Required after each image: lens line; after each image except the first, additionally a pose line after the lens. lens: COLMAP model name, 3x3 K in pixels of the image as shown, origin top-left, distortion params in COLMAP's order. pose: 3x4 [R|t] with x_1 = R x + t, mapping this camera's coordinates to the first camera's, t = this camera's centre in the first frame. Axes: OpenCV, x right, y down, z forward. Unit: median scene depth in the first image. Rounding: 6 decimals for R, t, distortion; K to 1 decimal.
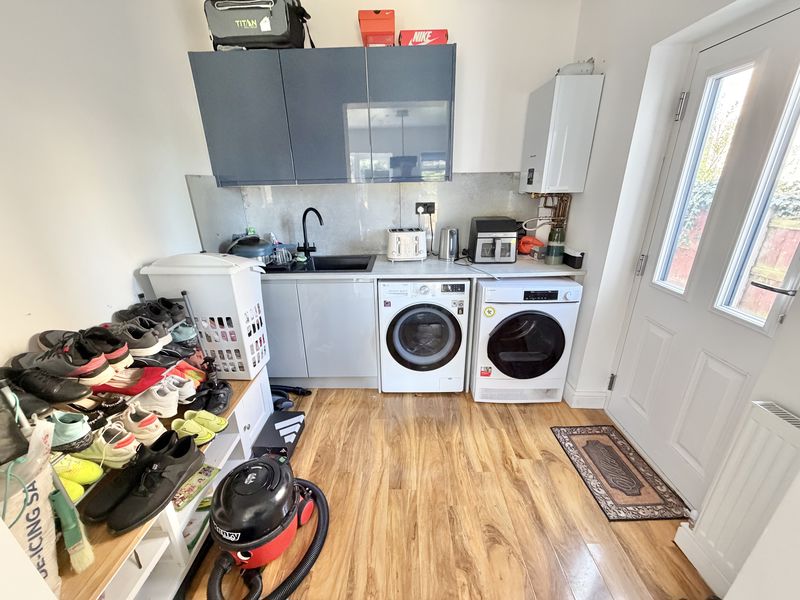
lens RADIAL K [[316.6, 0, 398.0], [0, 316.6, 300.0], [0, 0, 1]] dist [-0.000481, -0.000107]
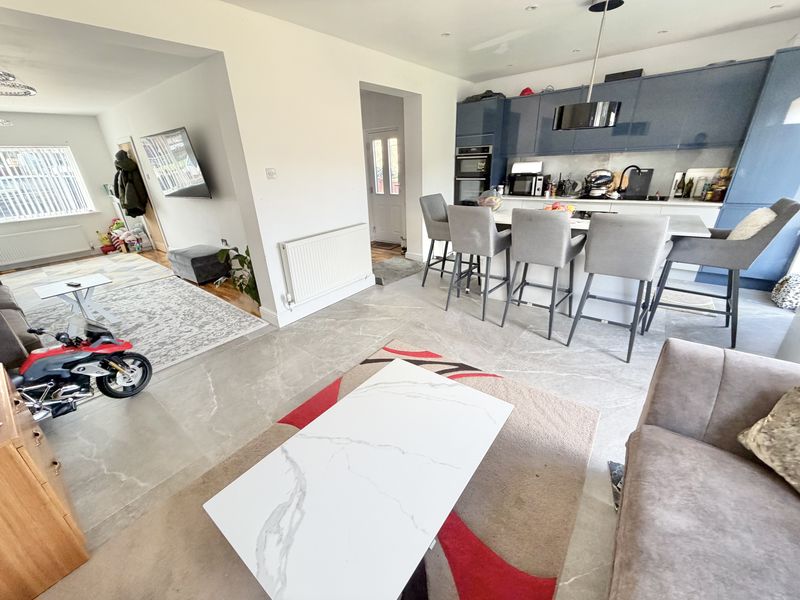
lens RADIAL K [[316.6, 0, 398.0], [0, 316.6, 300.0], [0, 0, 1]] dist [-0.000481, -0.000107]
pose [[0.607009, -0.328020, 0.723839, -1.628144], [0.303594, 0.937470, 0.170237, 0.427206], [-0.734418, 0.116418, 0.668638, -1.154770]]
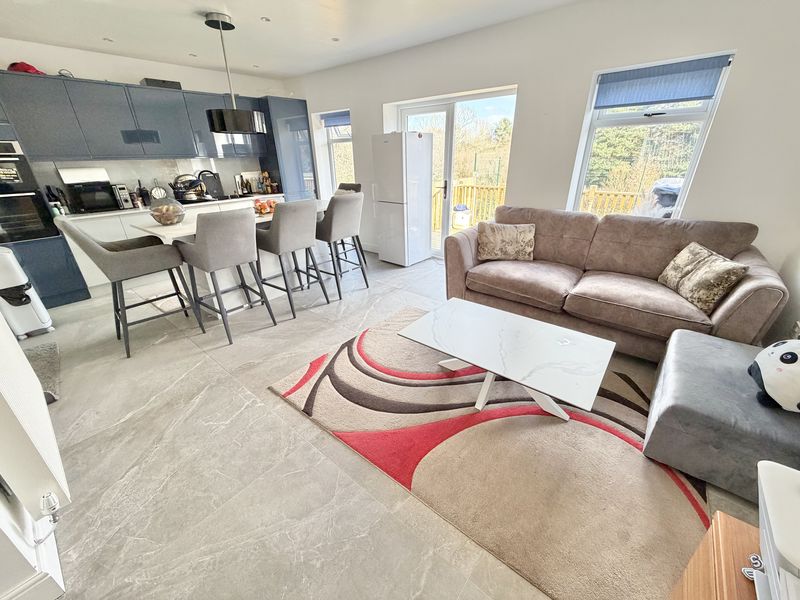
lens RADIAL K [[316.6, 0, 398.0], [0, 316.6, 300.0], [0, 0, 1]] dist [-0.000481, -0.000107]
pose [[-0.774501, -0.234465, 0.587516, -1.581096], [0.247415, 0.742503, 0.622475, 0.062101], [-0.582181, 0.627467, -0.517059, -0.113278]]
